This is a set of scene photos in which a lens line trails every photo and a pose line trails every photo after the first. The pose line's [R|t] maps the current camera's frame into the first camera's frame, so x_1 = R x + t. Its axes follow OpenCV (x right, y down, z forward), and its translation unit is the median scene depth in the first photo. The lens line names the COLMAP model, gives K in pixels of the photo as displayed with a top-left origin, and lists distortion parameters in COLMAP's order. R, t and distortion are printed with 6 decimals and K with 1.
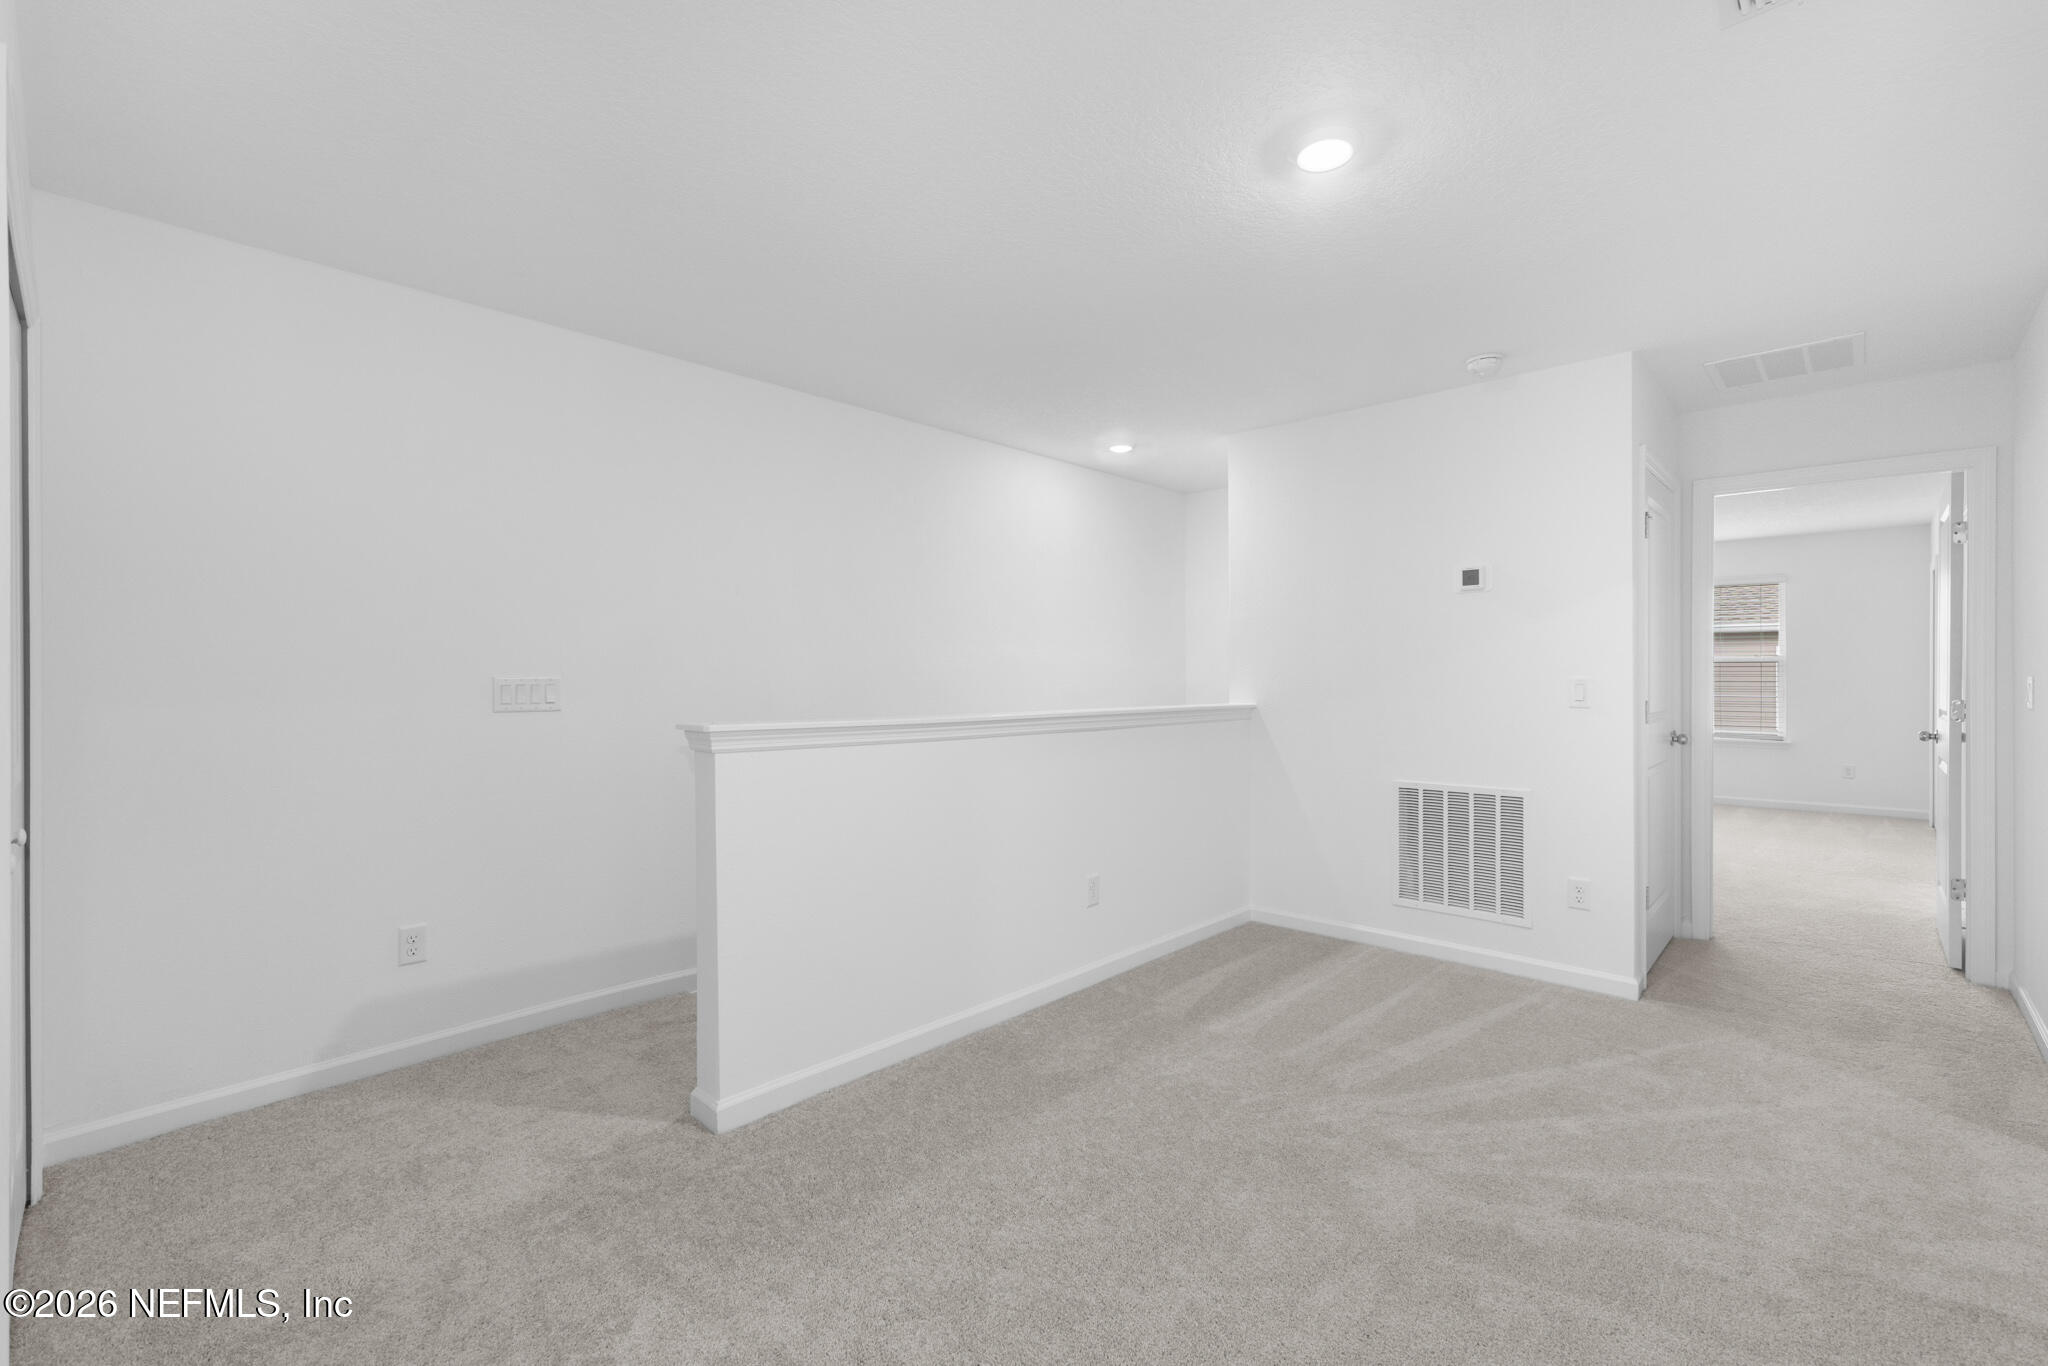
lens RADIAL K [[891.0, 0, 1038.4], [0, 891.0, 676.4], [0, 0, 1]] dist [0.004349, 0.005122]
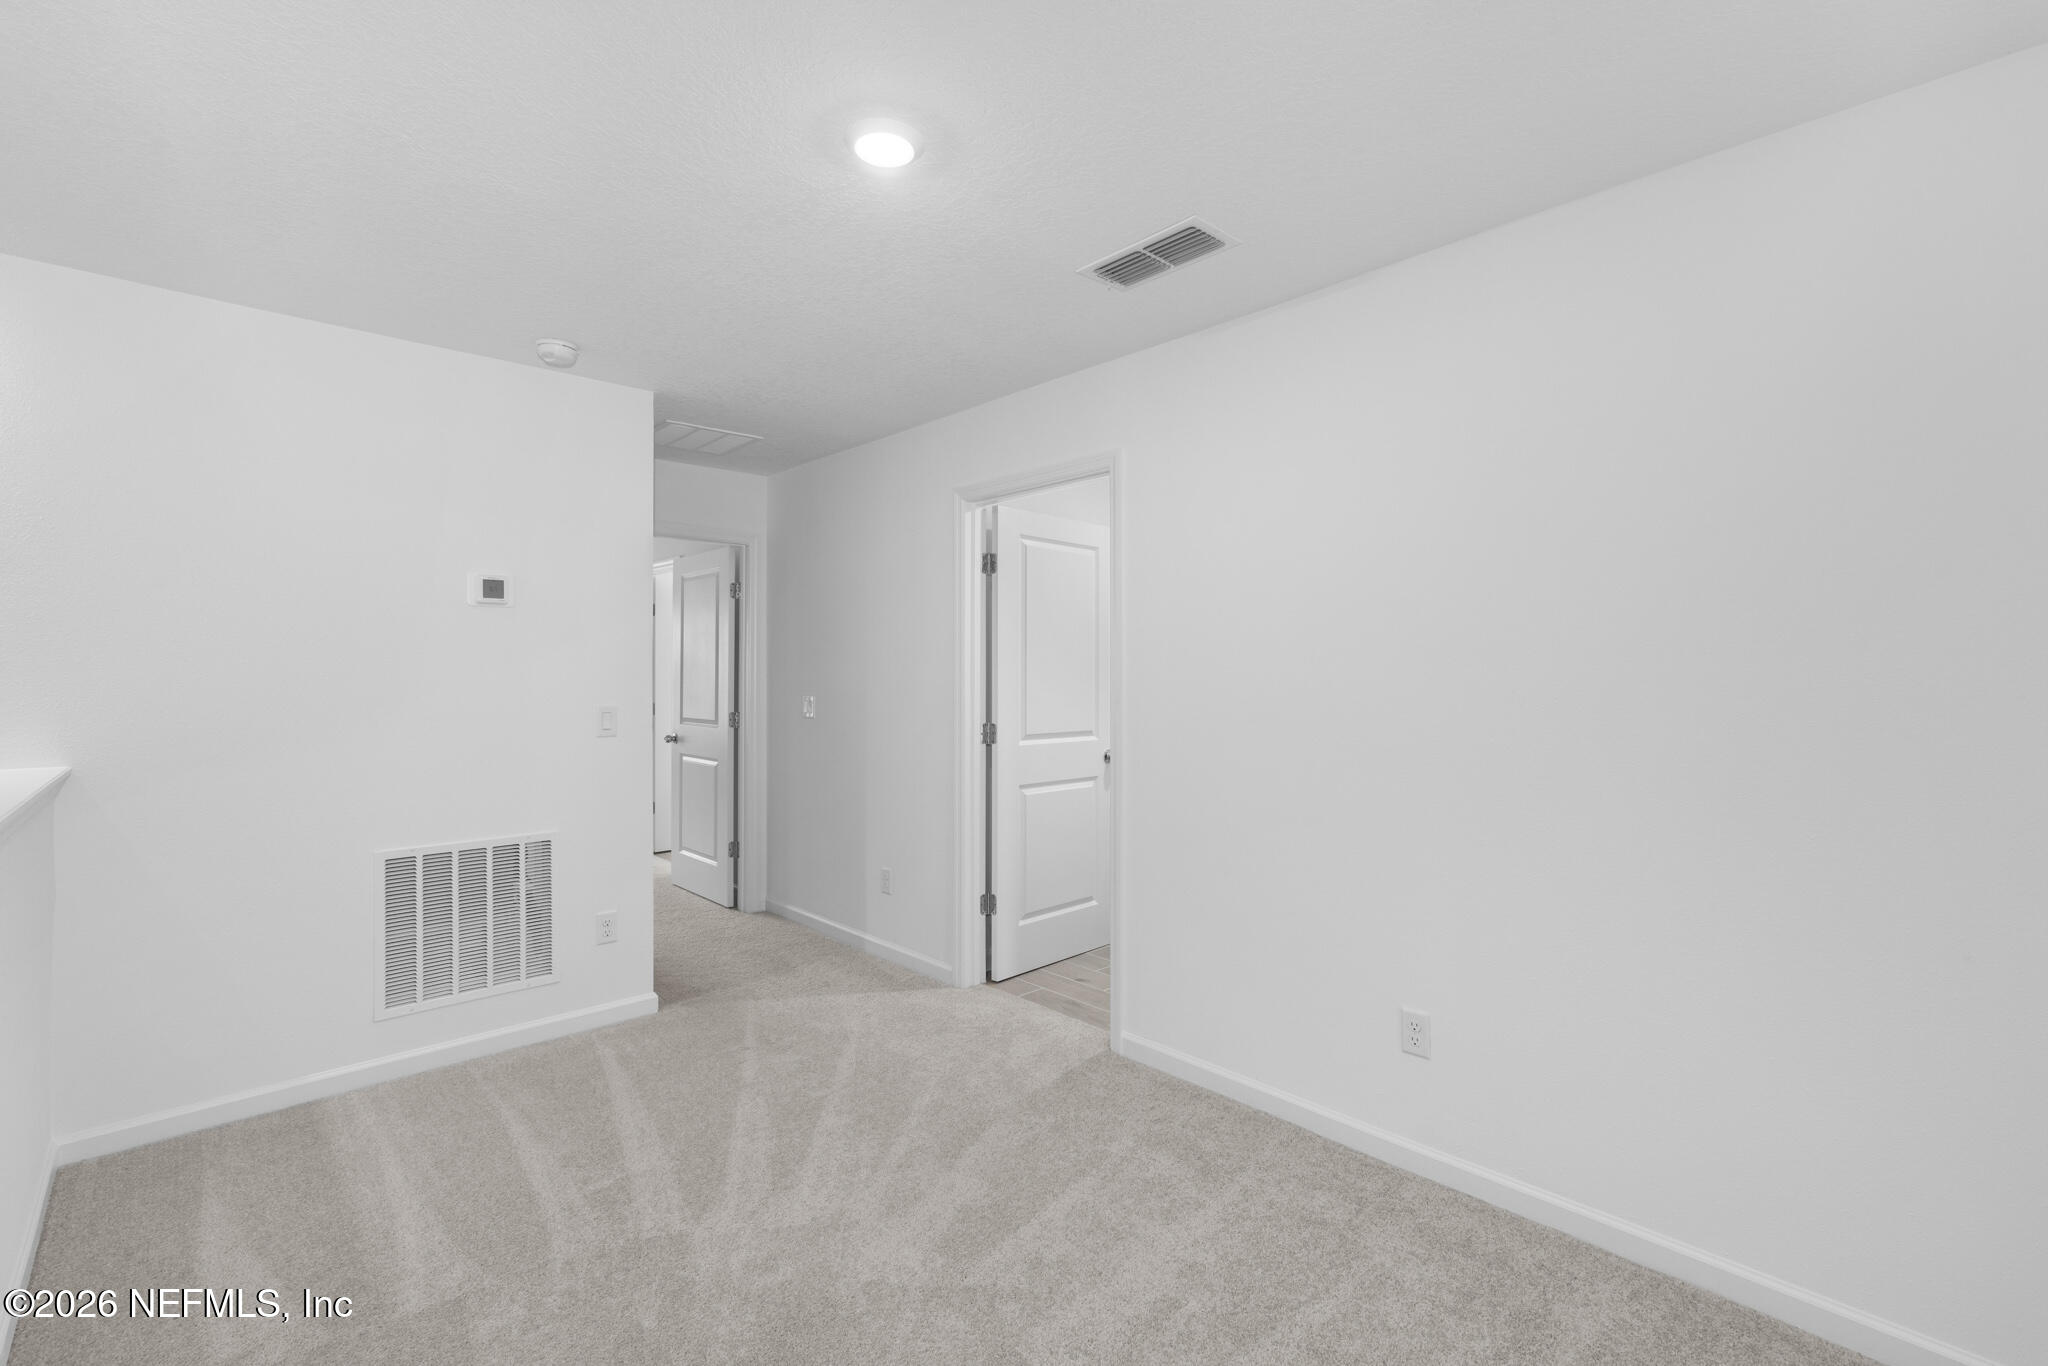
lens RADIAL K [[891.0, 0, 1036.5], [0, 891.0, 684.2], [0, 0, 1]] dist [0.004349, 0.005122]
pose [[0.083028, -0.006402, 0.996527, -0.340014], [0.001481, 0.999979, 0.006301, -0.029066], [-0.996546, 0.000953, 0.083036, 0.473819]]
